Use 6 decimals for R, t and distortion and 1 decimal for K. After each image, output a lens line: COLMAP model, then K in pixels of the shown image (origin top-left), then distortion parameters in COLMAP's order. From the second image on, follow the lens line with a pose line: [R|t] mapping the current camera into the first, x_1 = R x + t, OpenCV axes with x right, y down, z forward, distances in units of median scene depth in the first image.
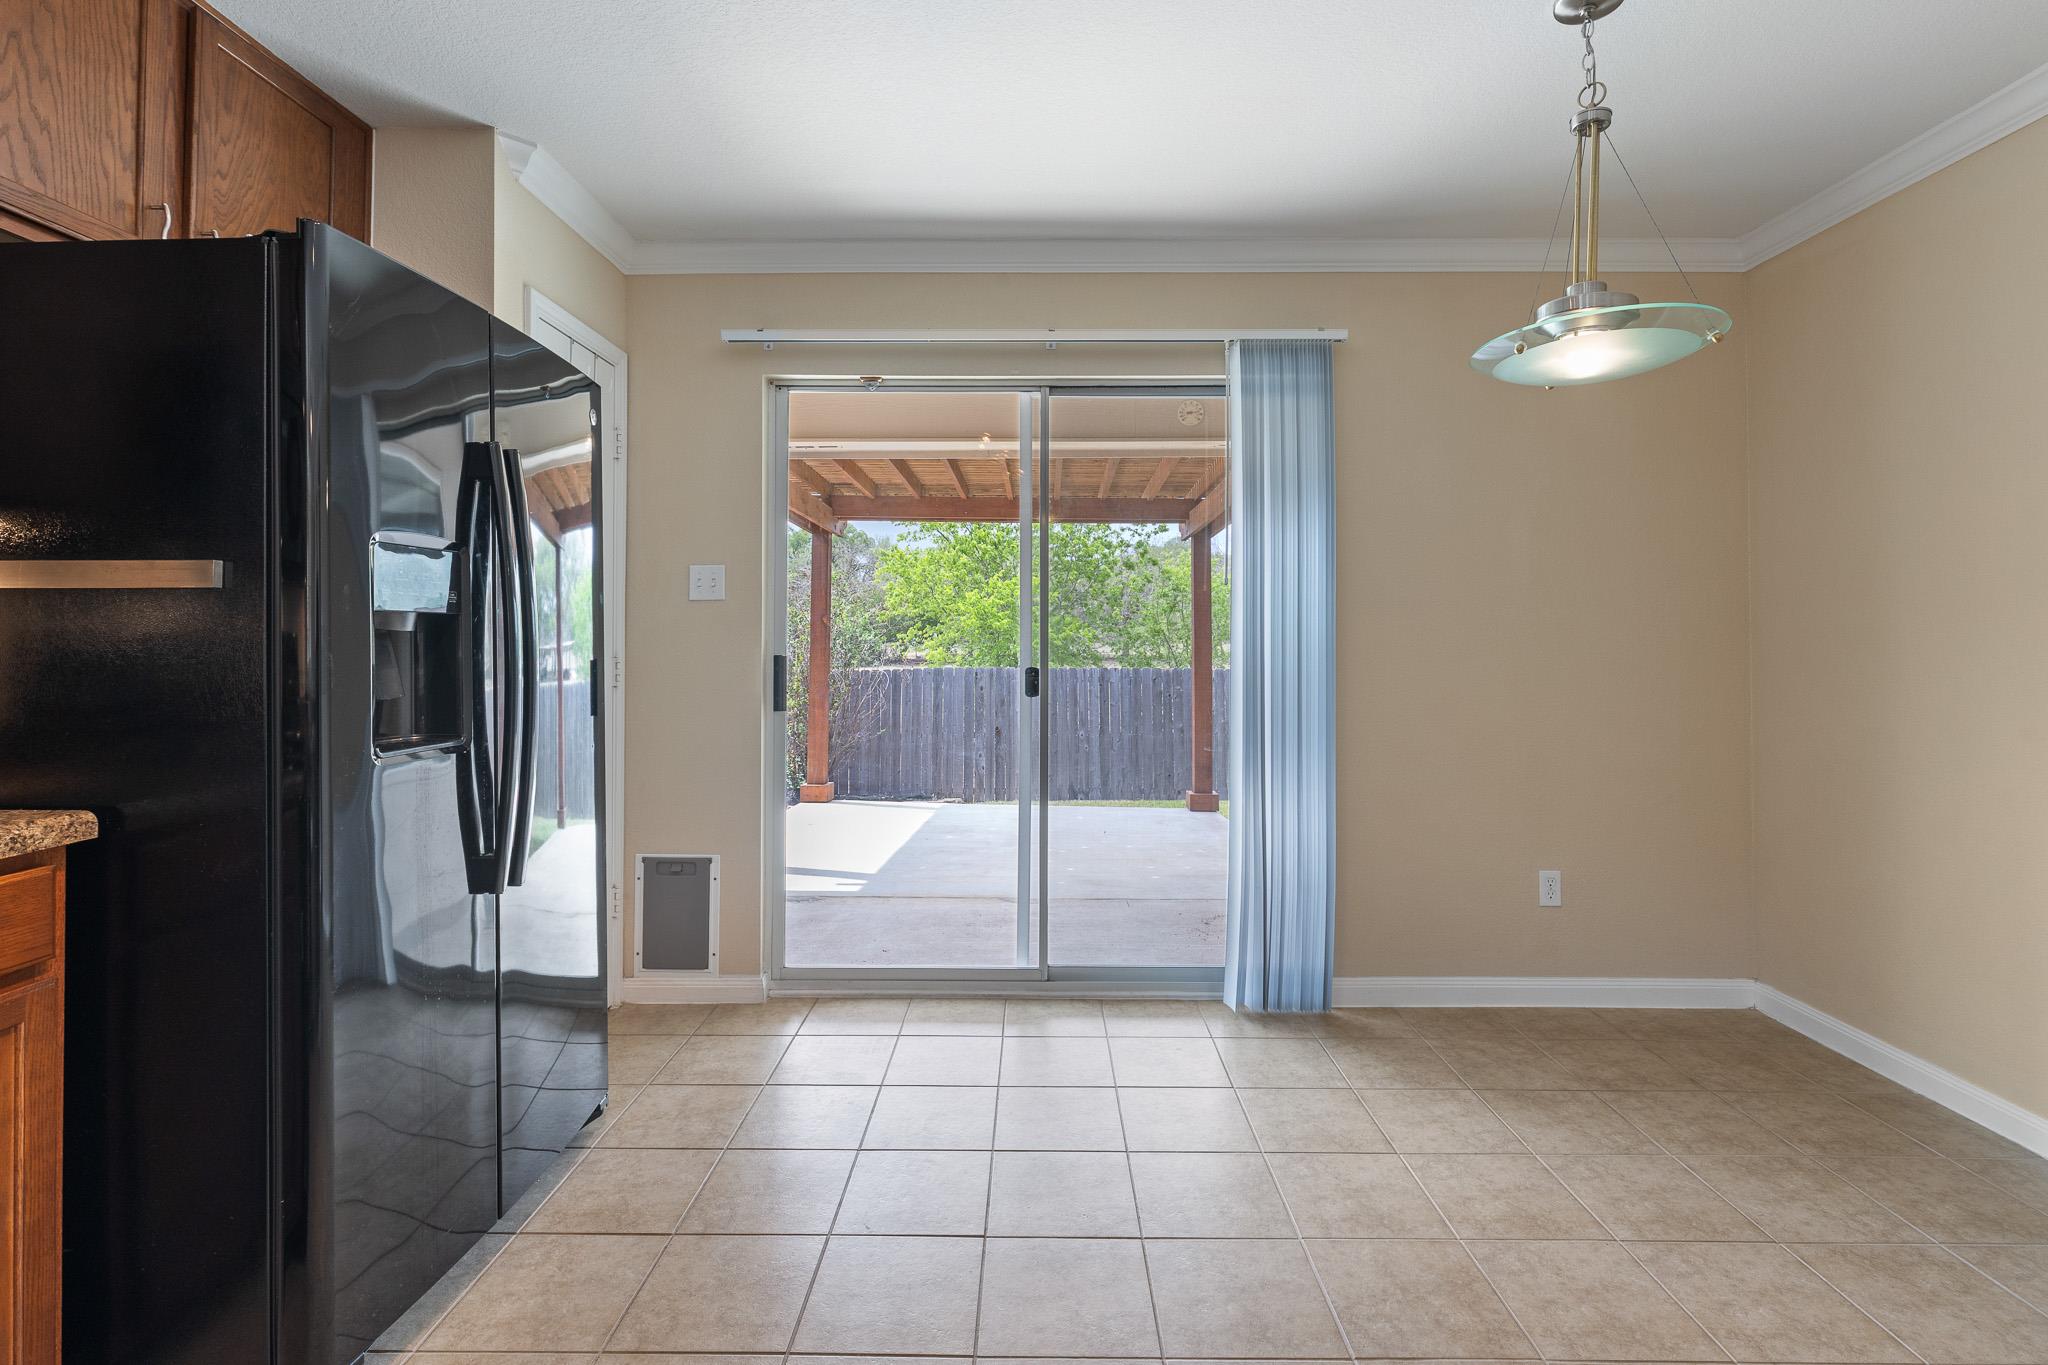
lens RADIAL K [[932.4, 0, 1033.8], [0, 932.4, 623.9], [0, 0, 1]] dist [0.000040, -0.001388]
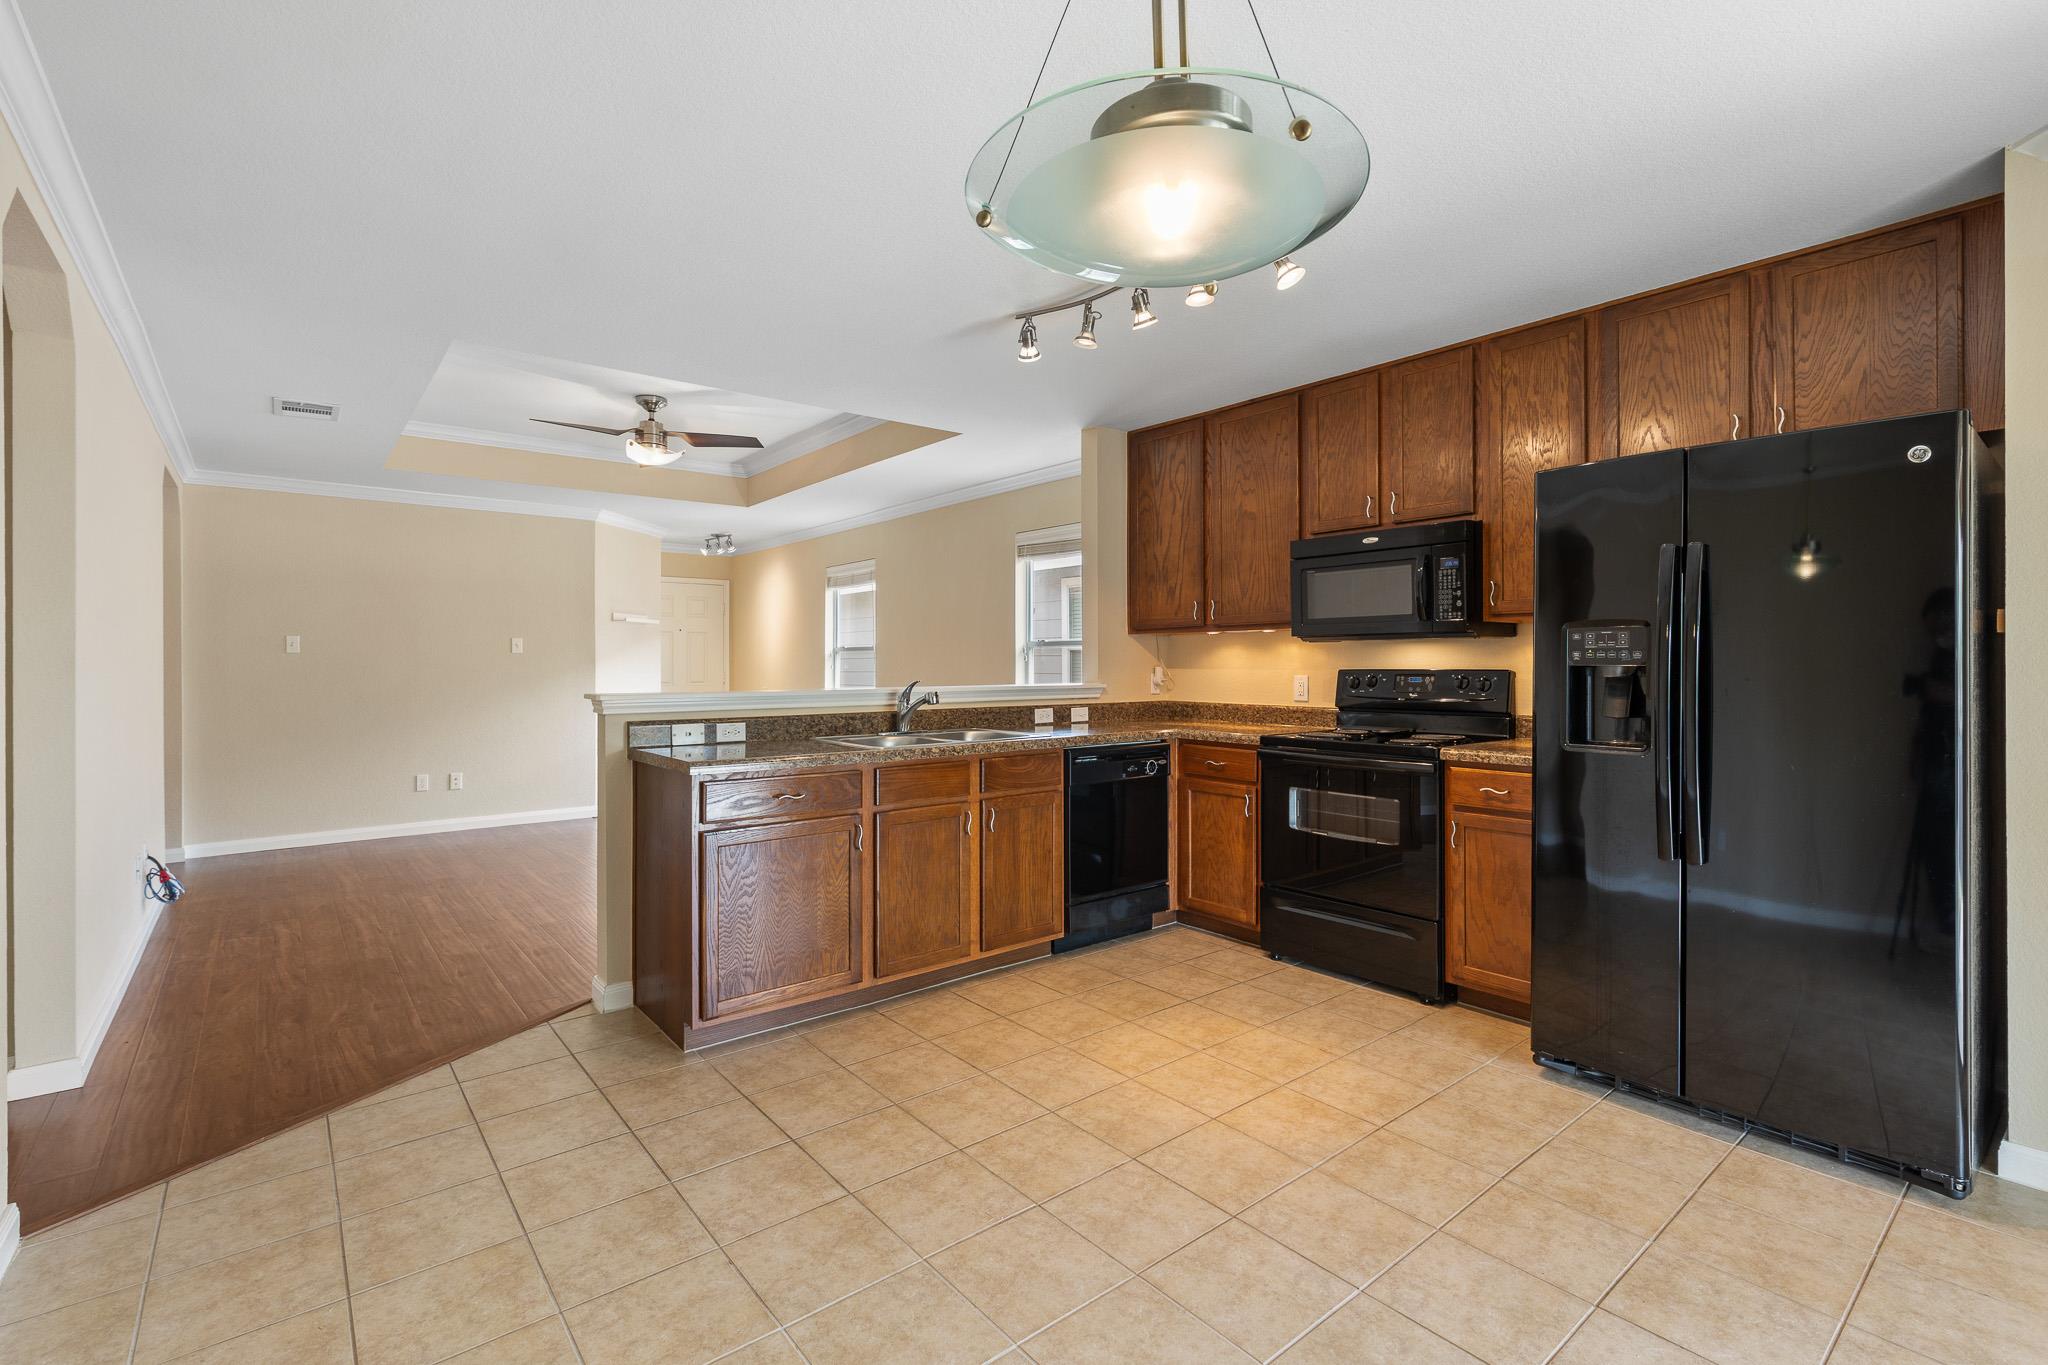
lens RADIAL K [[918.0, 0, 1024.9], [0, 918.0, 663.6], [0, 0, 1]] dist [0.001763, -0.000551]
pose [[-0.774424, 0.001929, -0.632664, 0.615386], [0.012122, 0.999857, -0.011790, -0.004051], [0.632551, -0.016799, -0.774337, 0.839858]]
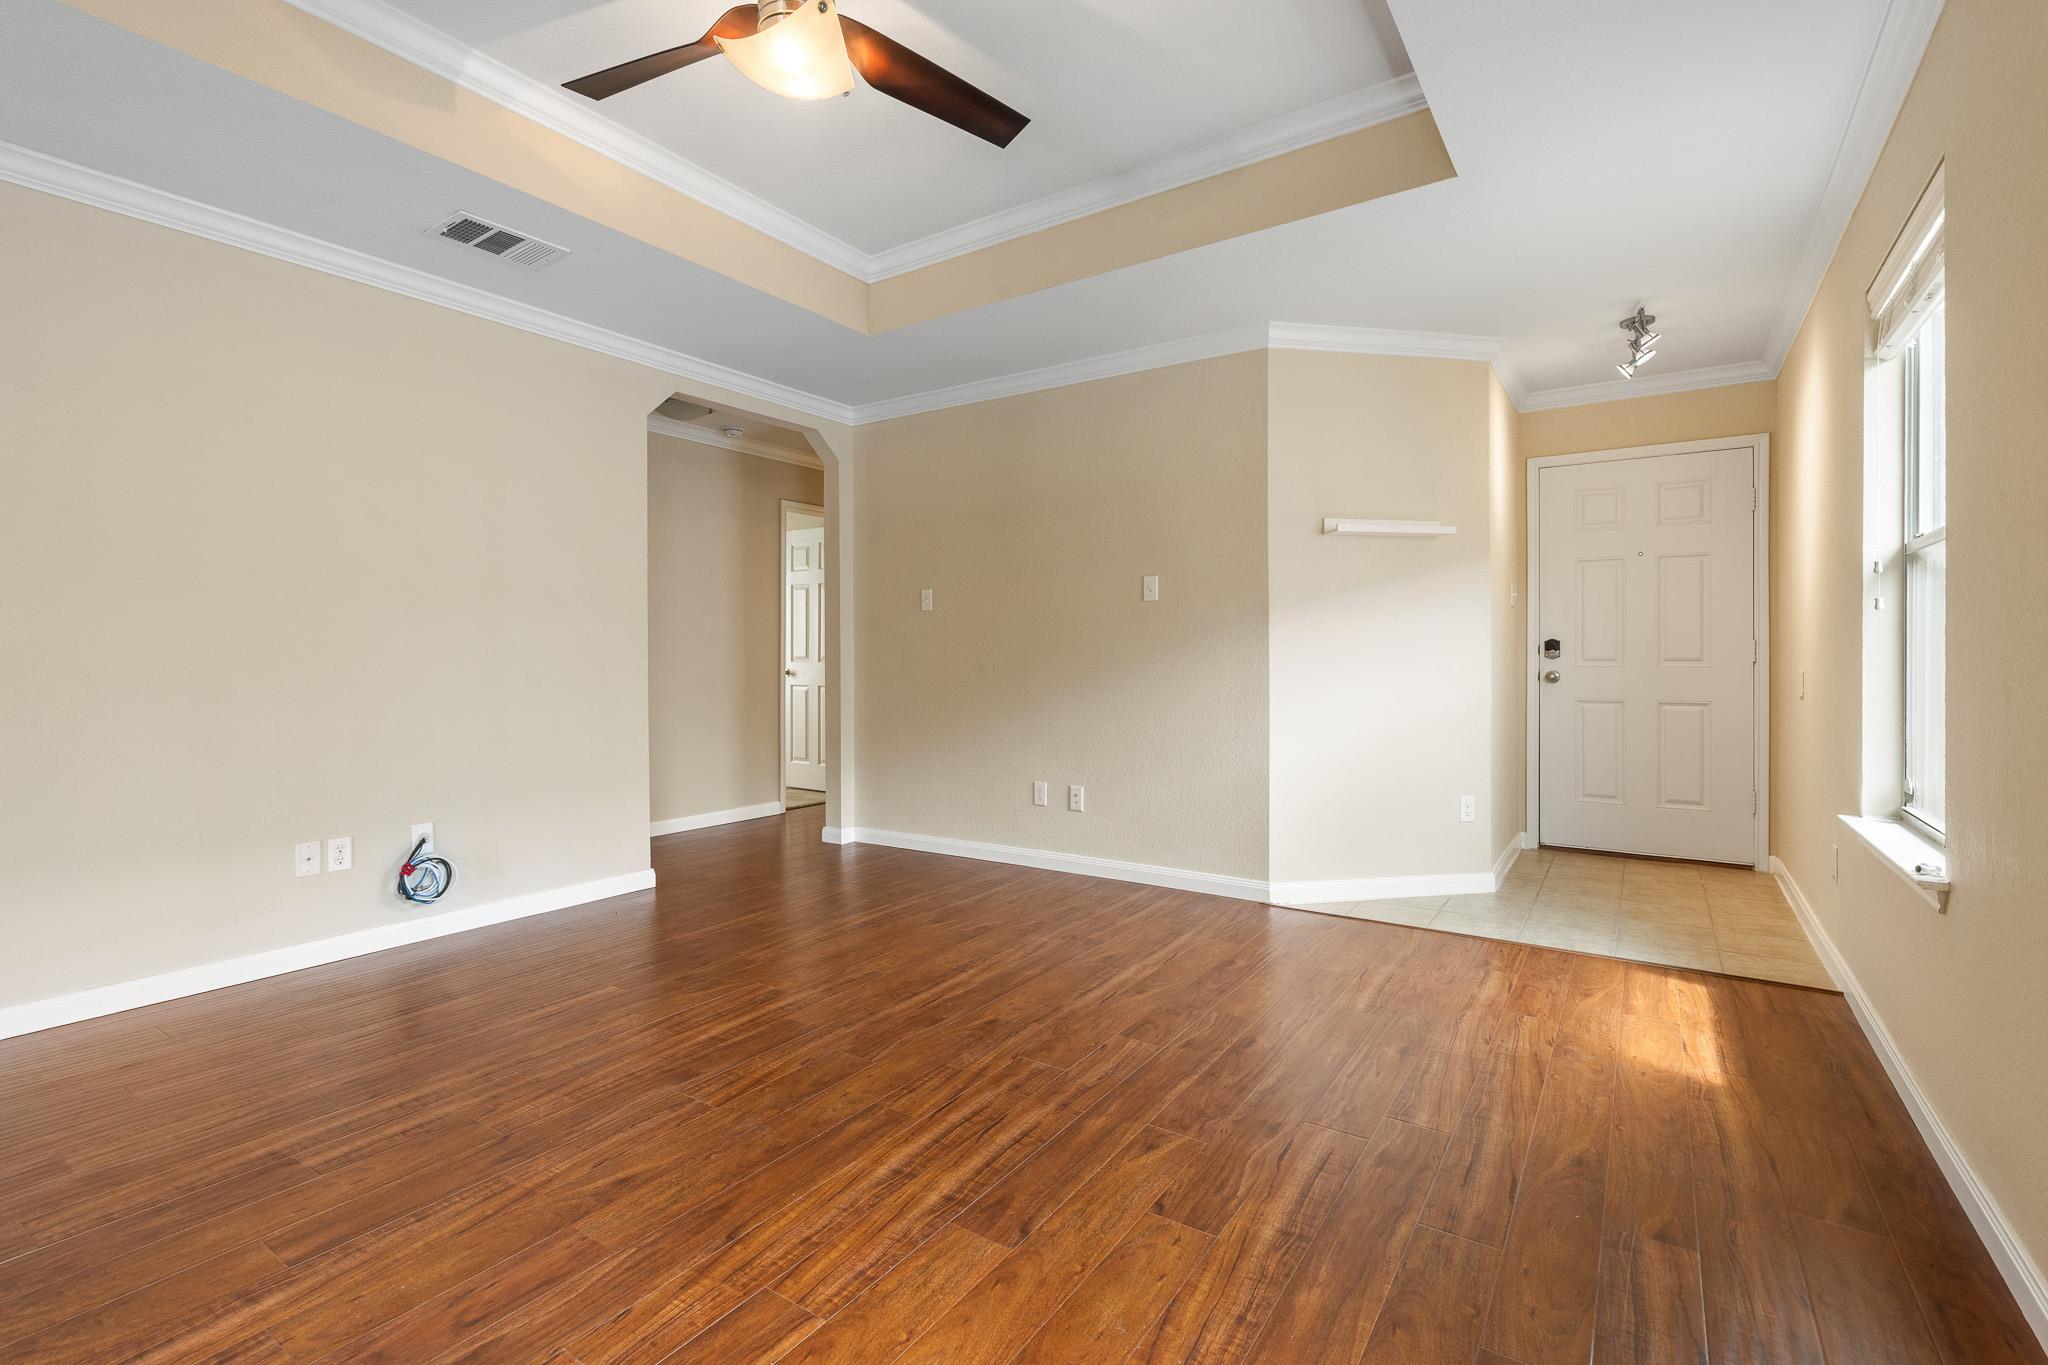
lens RADIAL K [[920.4, 0, 1030.5], [0, 920.4, 649.0], [0, 0, 1]] dist [0.003134, -0.001207]
pose [[-0.829993, 0.004971, 0.557752, -0.485505], [-0.007515, 0.999770, -0.020094, 0.029877], [-0.557723, -0.020870, -0.829764, -0.494570]]
